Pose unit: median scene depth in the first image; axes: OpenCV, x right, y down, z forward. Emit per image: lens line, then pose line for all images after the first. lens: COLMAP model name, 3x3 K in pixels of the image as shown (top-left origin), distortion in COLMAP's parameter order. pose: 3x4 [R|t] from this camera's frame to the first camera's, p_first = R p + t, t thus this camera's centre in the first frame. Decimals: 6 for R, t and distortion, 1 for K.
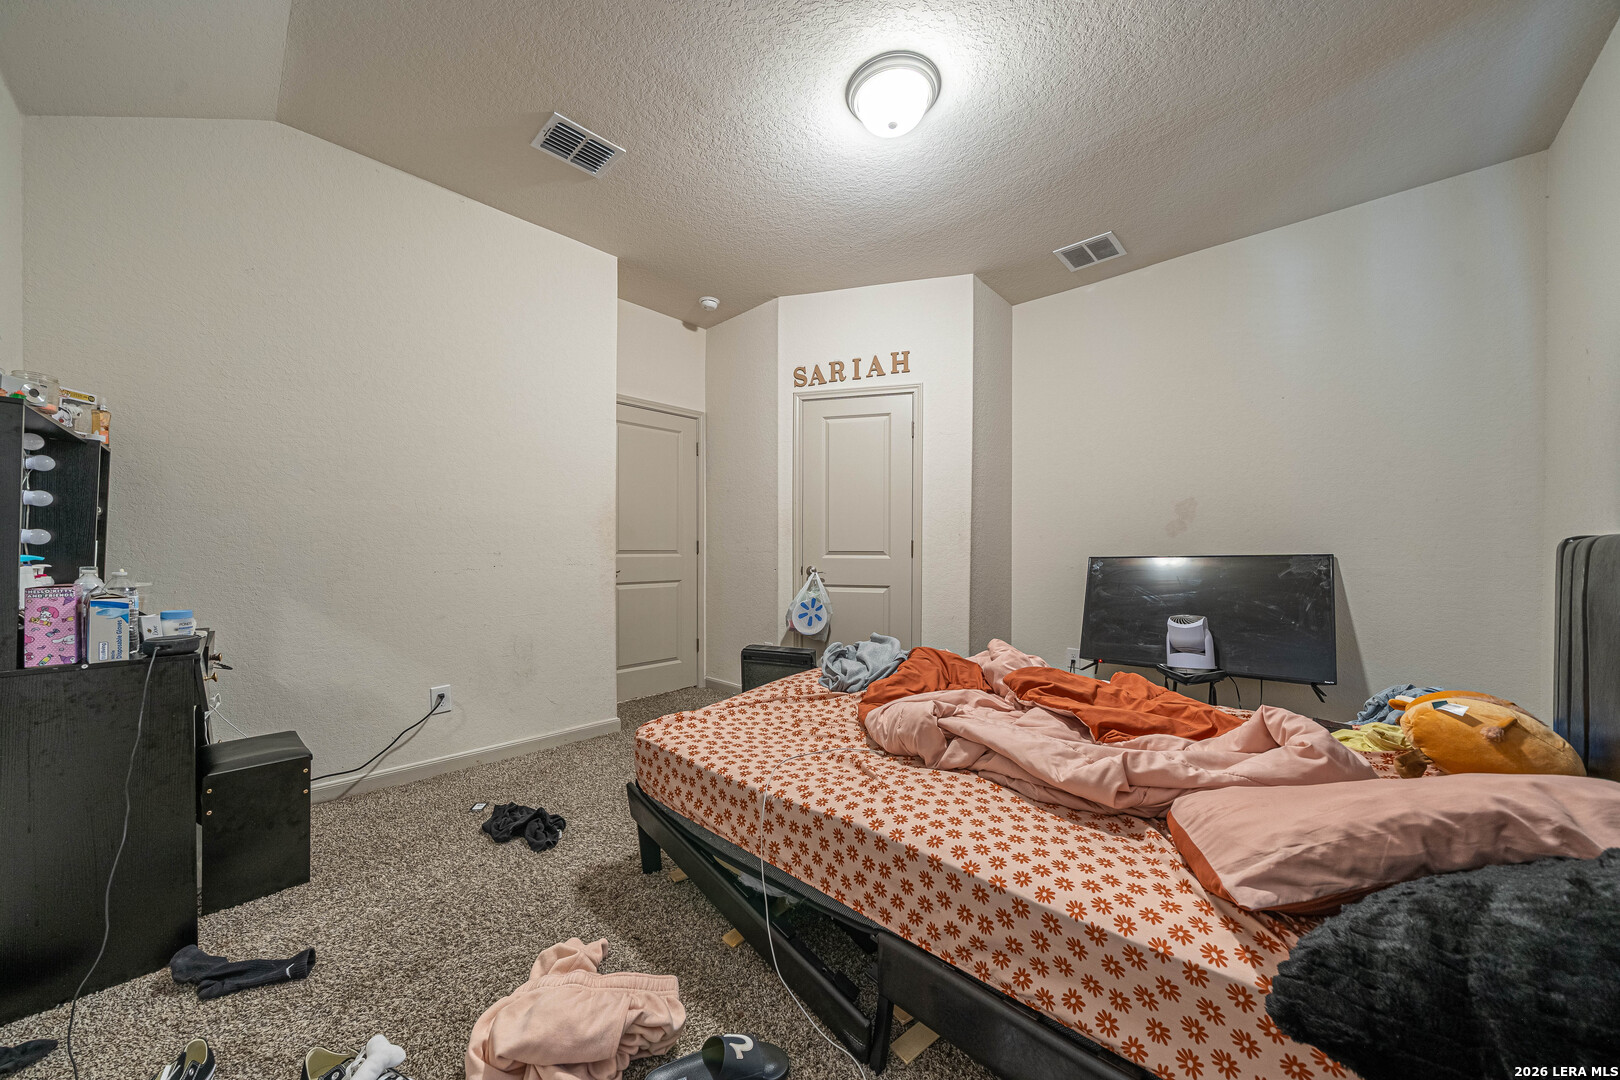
lens RADIAL K [[559.5, 0, 803.0], [0, 559.5, 552.6], [0, 0, 1]] dist [-0.006925, 0.000136]
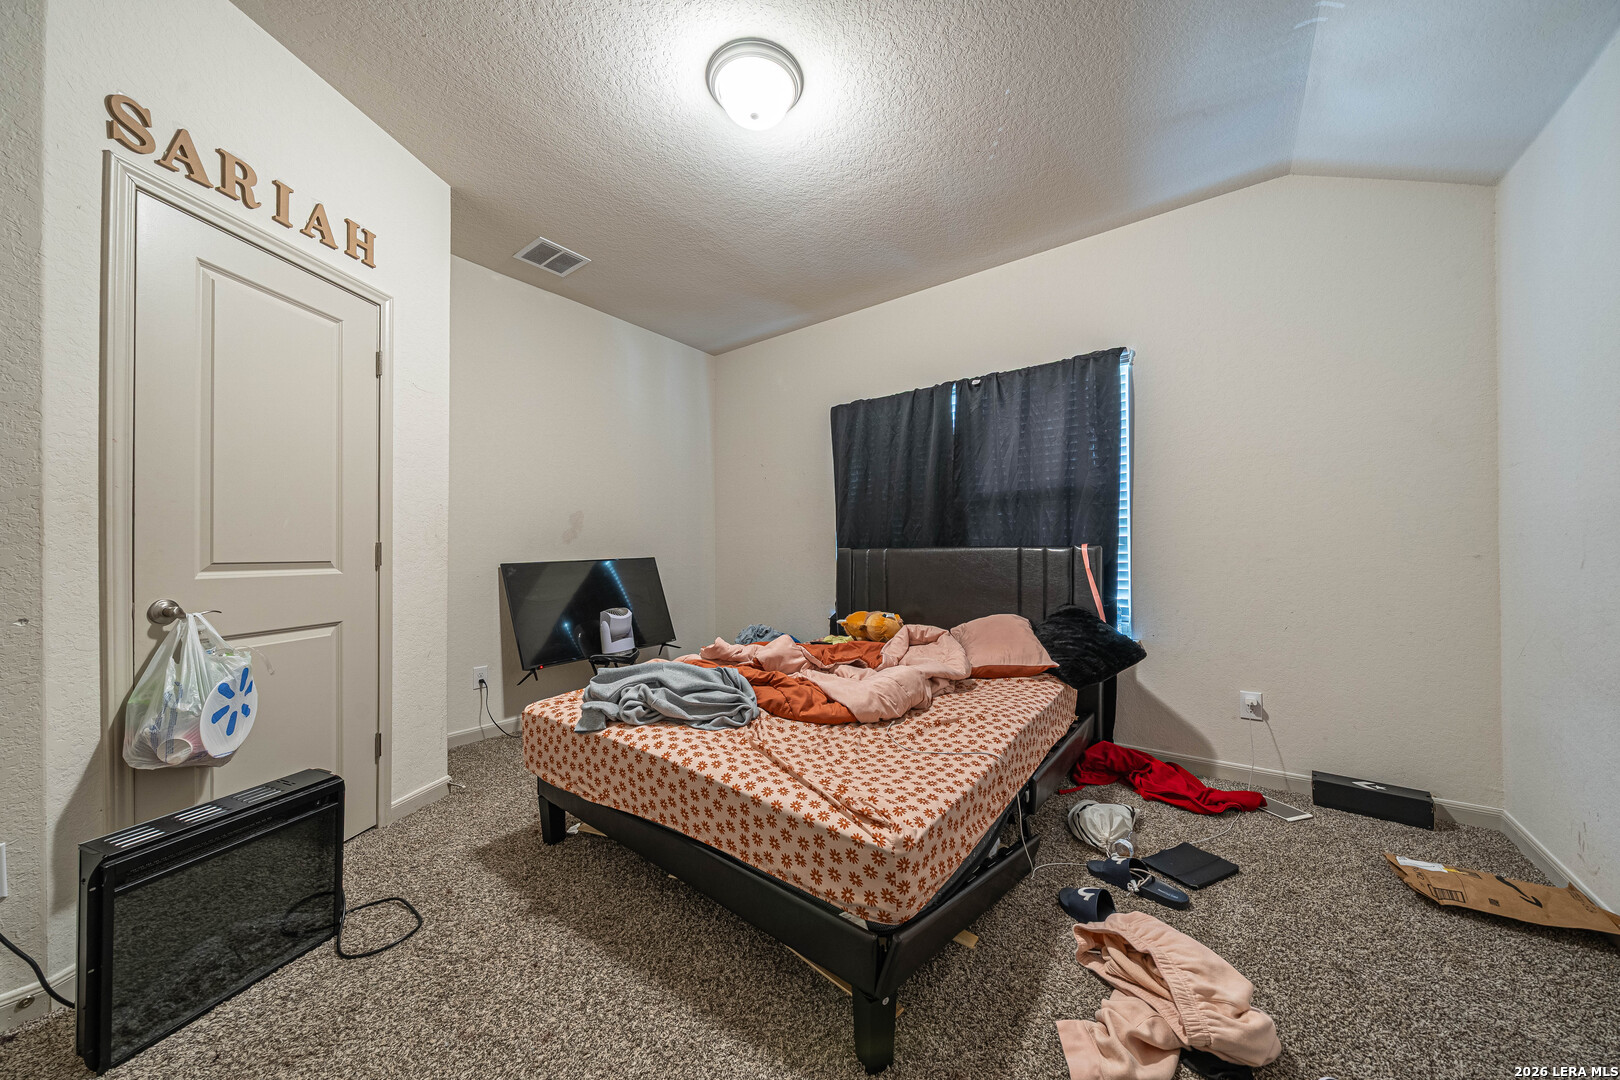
lens RADIAL K [[559.5, 0, 803.0], [0, 559.5, 552.6], [0, 0, 1]] dist [-0.006925, 0.000136]
pose [[-0.120424, -0.000002, 0.992723, -0.471048], [0.013924, 0.999902, 0.001691, -0.005170], [-0.992625, 0.014026, -0.120412, 0.605115]]
